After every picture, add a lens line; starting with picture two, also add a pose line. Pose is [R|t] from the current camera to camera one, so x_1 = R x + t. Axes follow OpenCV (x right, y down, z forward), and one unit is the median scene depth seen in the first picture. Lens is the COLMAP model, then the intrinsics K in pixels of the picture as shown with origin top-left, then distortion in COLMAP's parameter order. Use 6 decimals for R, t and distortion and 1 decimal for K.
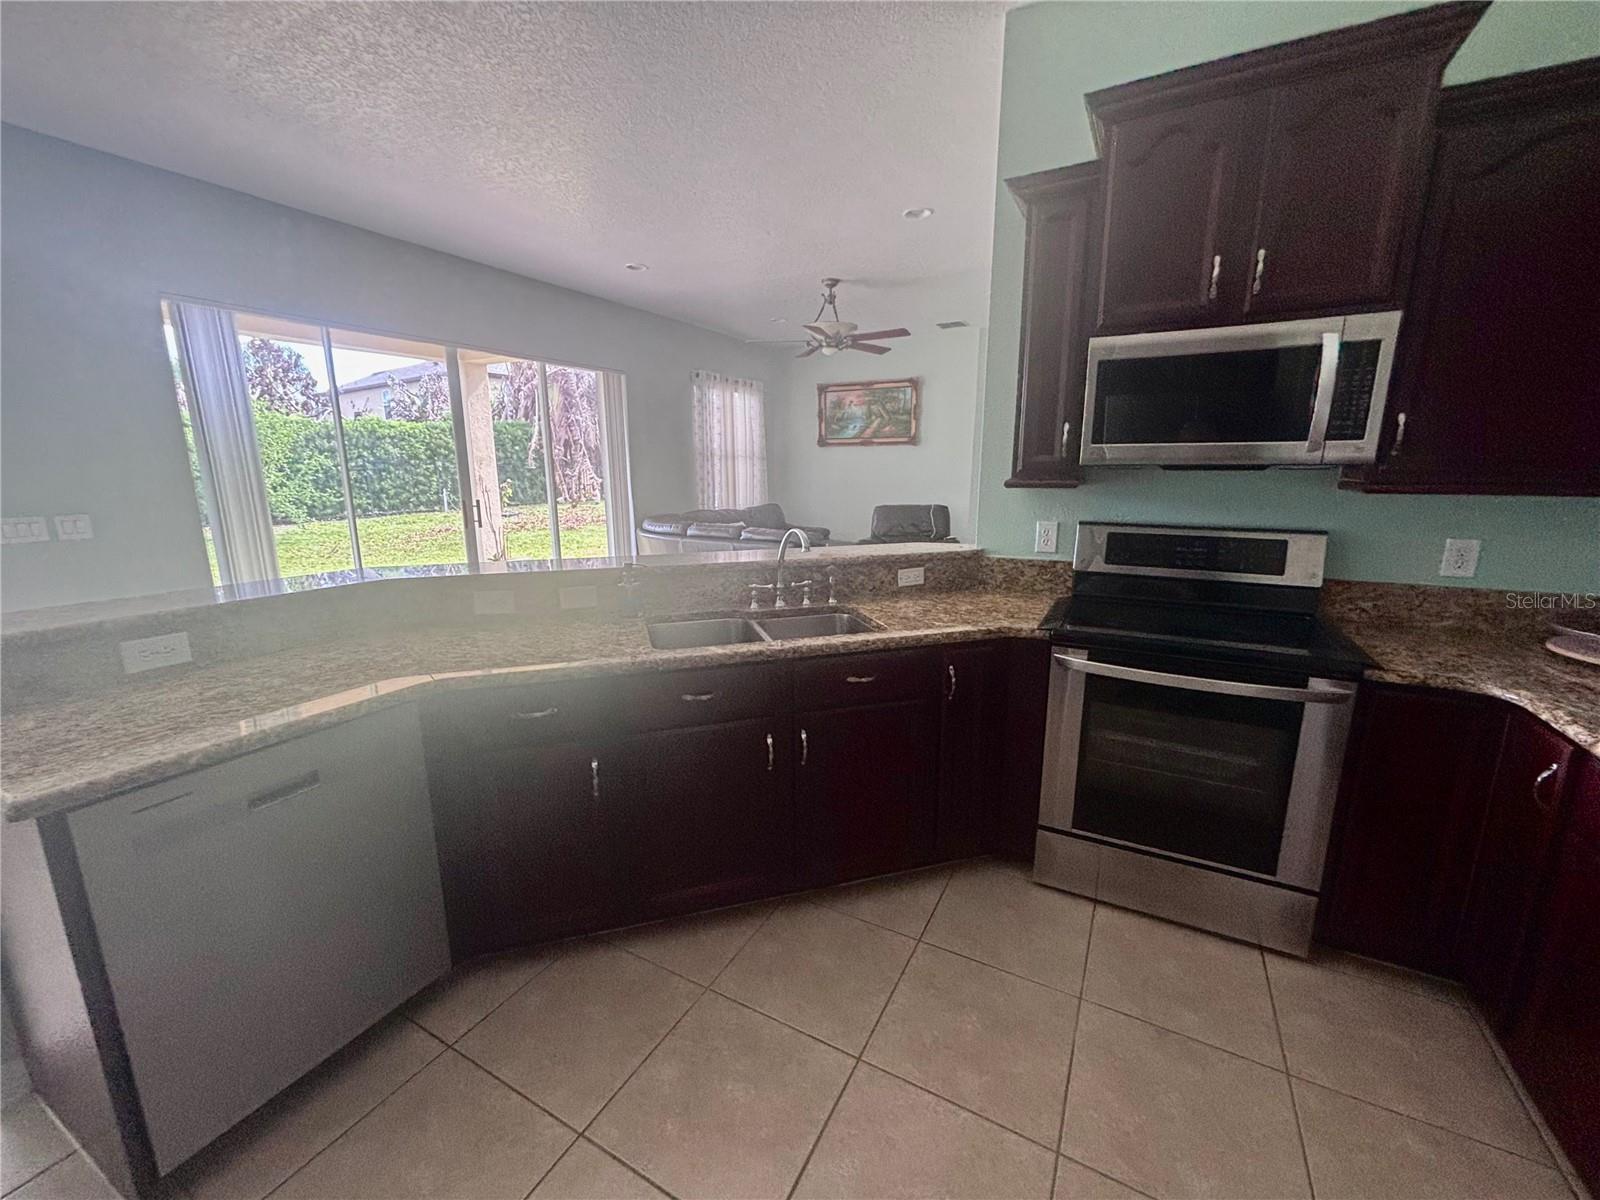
lens RADIAL K [[645.3, 0, 800.7], [0, 645.3, 600.8], [0, 0, 1]] dist [0.002413, -0.001341]
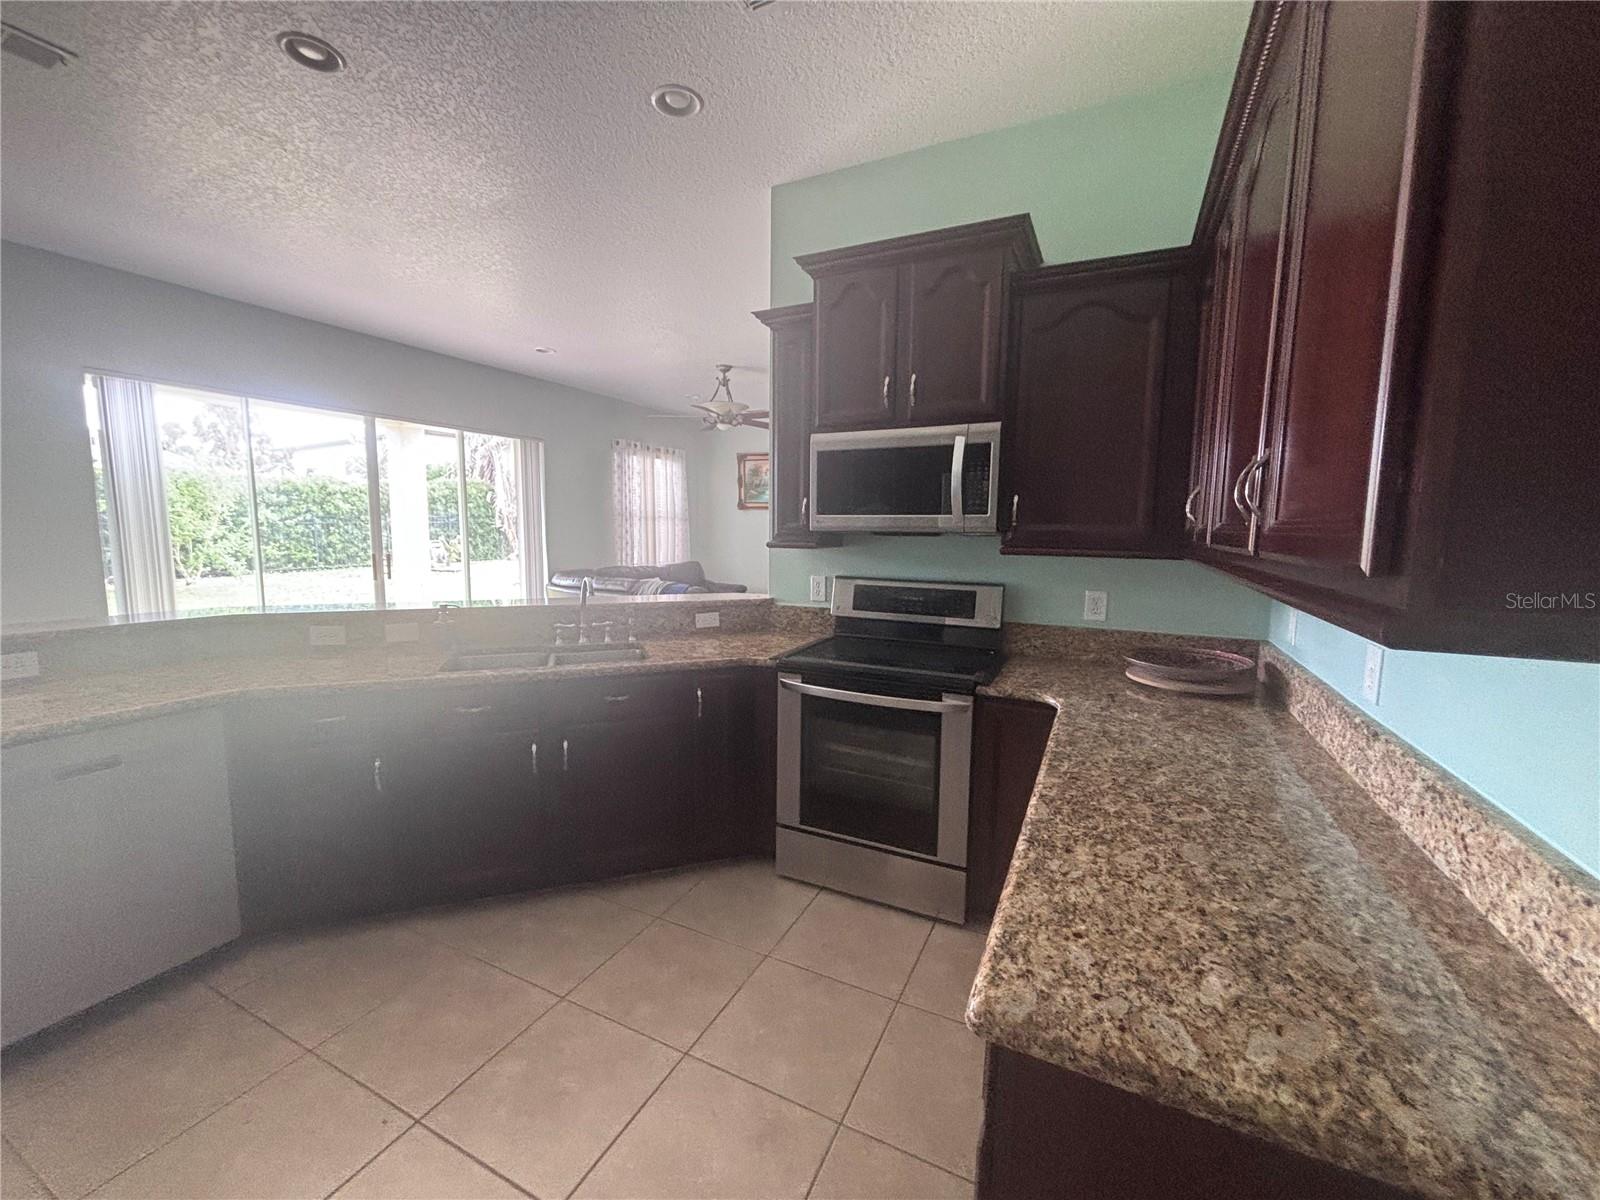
lens RADIAL K [[645.3, 0, 801.5], [0, 645.3, 600.7], [0, 0, 1]] dist [0.002413, -0.001341]
pose [[0.998938, 0.011008, 0.044738, 0.182672], [-0.006796, 0.995621, -0.093232, 0.023010], [-0.045568, 0.092829, 0.994639, -0.123169]]
